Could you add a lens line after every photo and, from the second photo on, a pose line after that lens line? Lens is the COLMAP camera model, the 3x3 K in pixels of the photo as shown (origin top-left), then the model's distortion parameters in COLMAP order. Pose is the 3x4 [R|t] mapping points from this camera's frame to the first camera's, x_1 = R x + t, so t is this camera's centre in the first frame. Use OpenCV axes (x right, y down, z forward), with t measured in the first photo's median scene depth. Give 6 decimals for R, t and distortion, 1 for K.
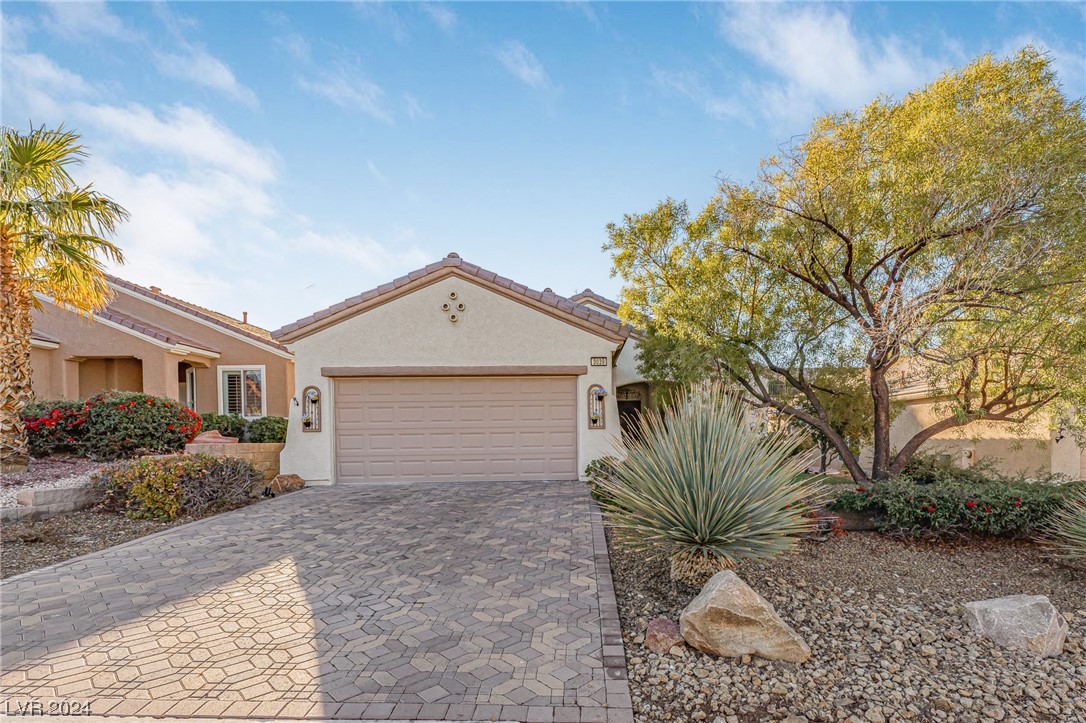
lens RADIAL K [[417.7, 0, 543.1], [0, 417.7, 421.4], [0, 0, 1]] dist [-0.001763, -0.000168]
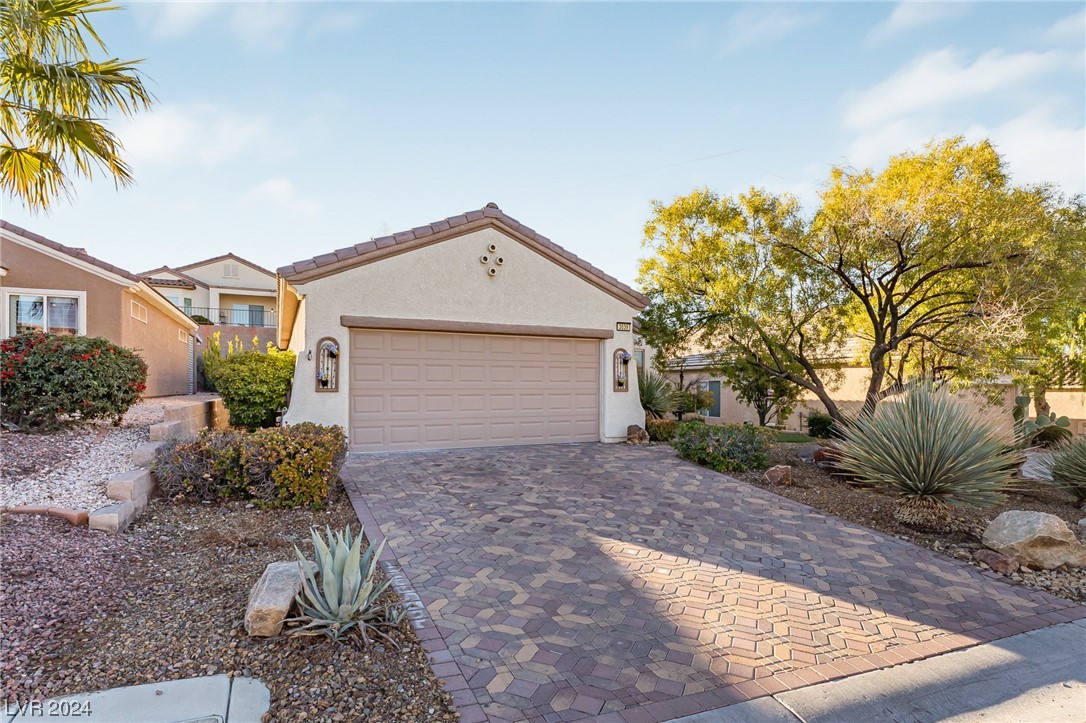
lens RADIAL K [[443.2, 0, 544.3], [0, 443.2, 366.2], [0, 0, 1]] dist [0.000738, 0.000033]
pose [[0.947010, 0.030191, 0.319783, -0.415416], [-0.024065, 0.999444, -0.023093, -0.015565], [-0.320303, 0.014174, 0.947209, 0.020863]]
